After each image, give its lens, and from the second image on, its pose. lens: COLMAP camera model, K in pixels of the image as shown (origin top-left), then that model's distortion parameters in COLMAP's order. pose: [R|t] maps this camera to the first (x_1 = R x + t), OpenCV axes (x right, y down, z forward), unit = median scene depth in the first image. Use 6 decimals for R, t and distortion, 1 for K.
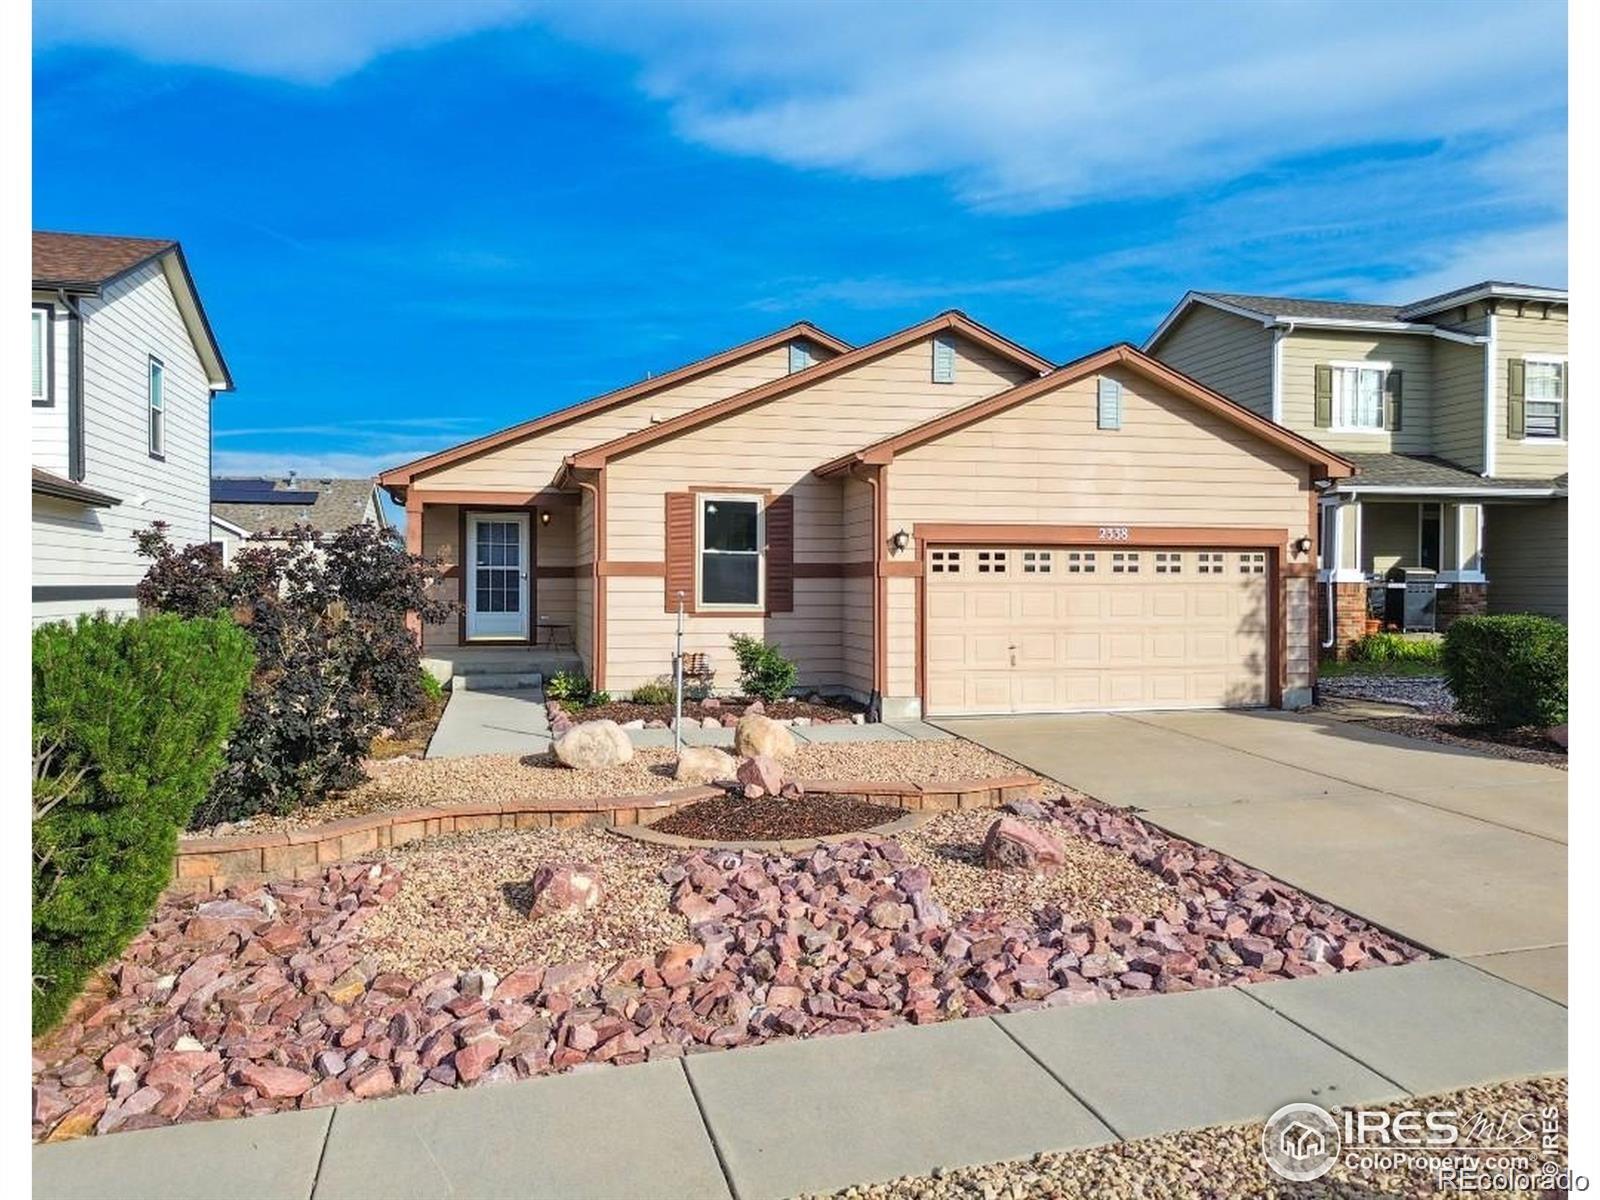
lens RADIAL K [[1213.0, 0, 800.0], [0, 1213.0, 600.0], [0, 0, 1]] dist [0.020167, -0.001532]
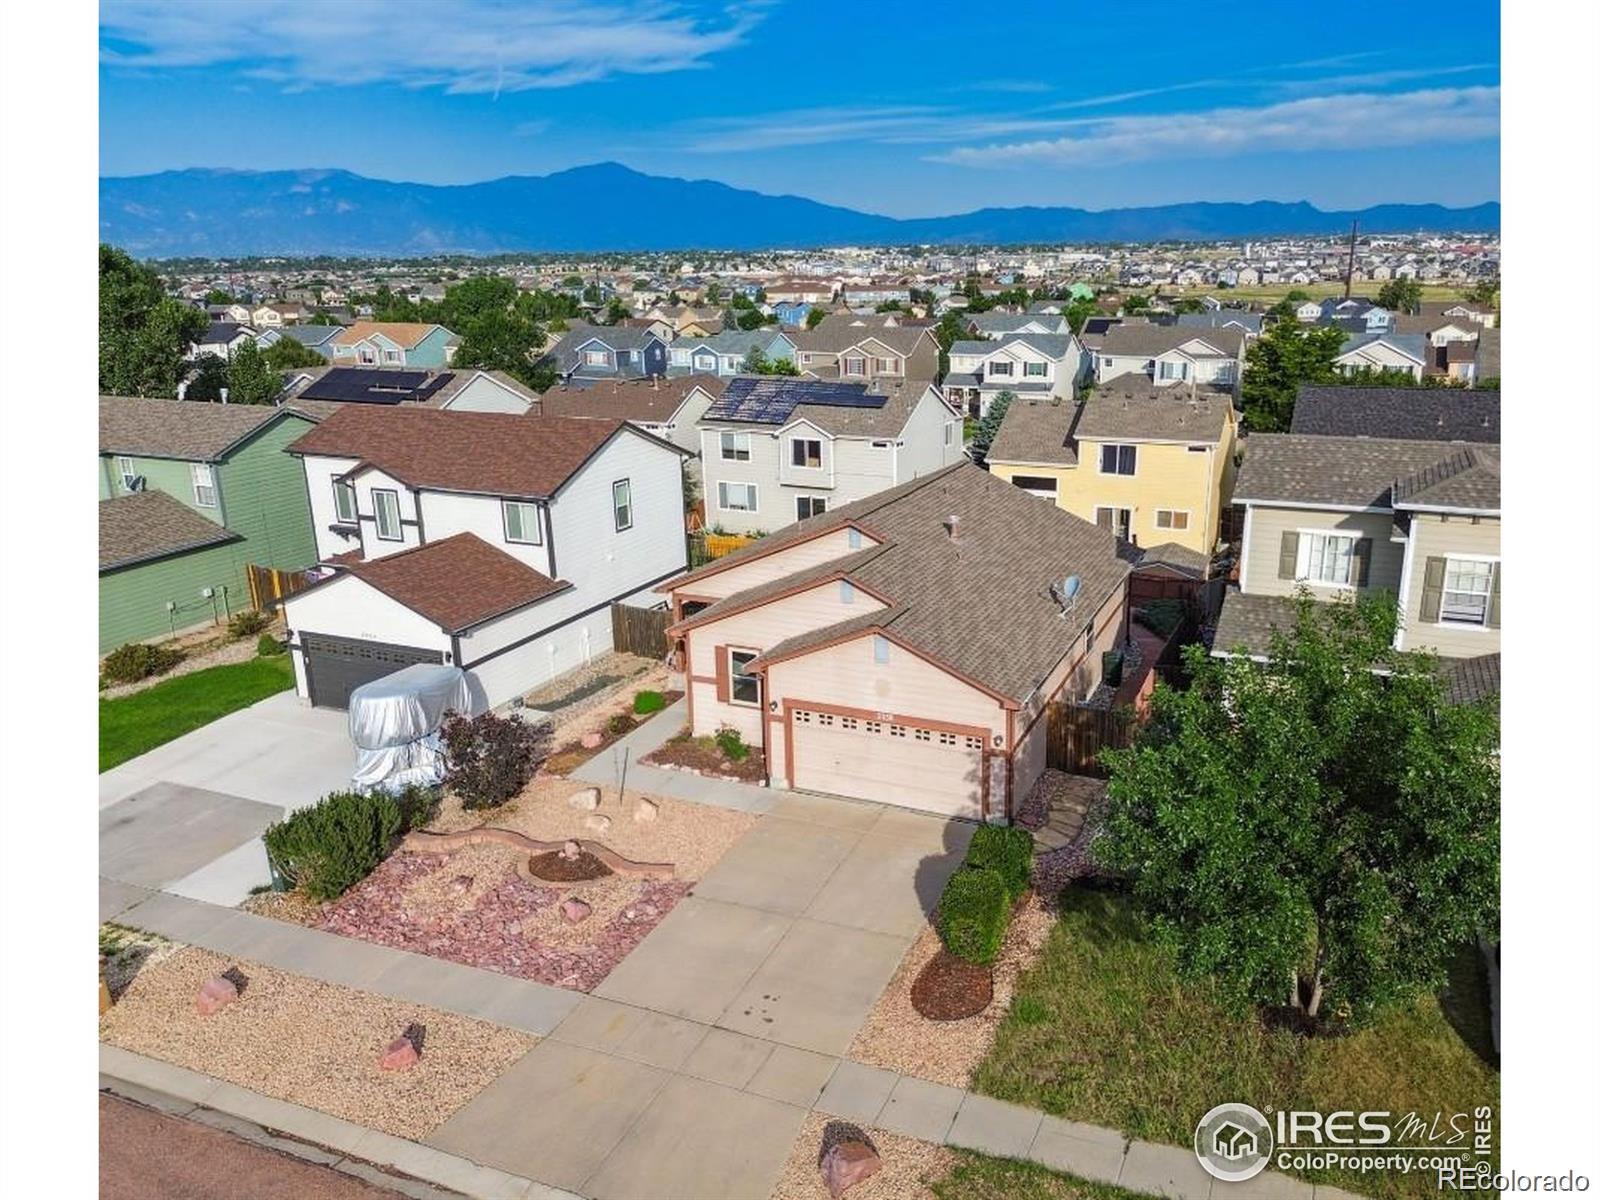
lens RADIAL K [[1147.7, 0, 800.0], [0, 1147.7, 600.0], [0, 0, 1]] dist [0.053801, 0.000728]
pose [[0.767367, 0.158979, -0.621187, 1.152321], [0.021353, 0.961903, 0.272555, -0.667147], [0.640852, -0.222414, 0.734738, -0.294972]]
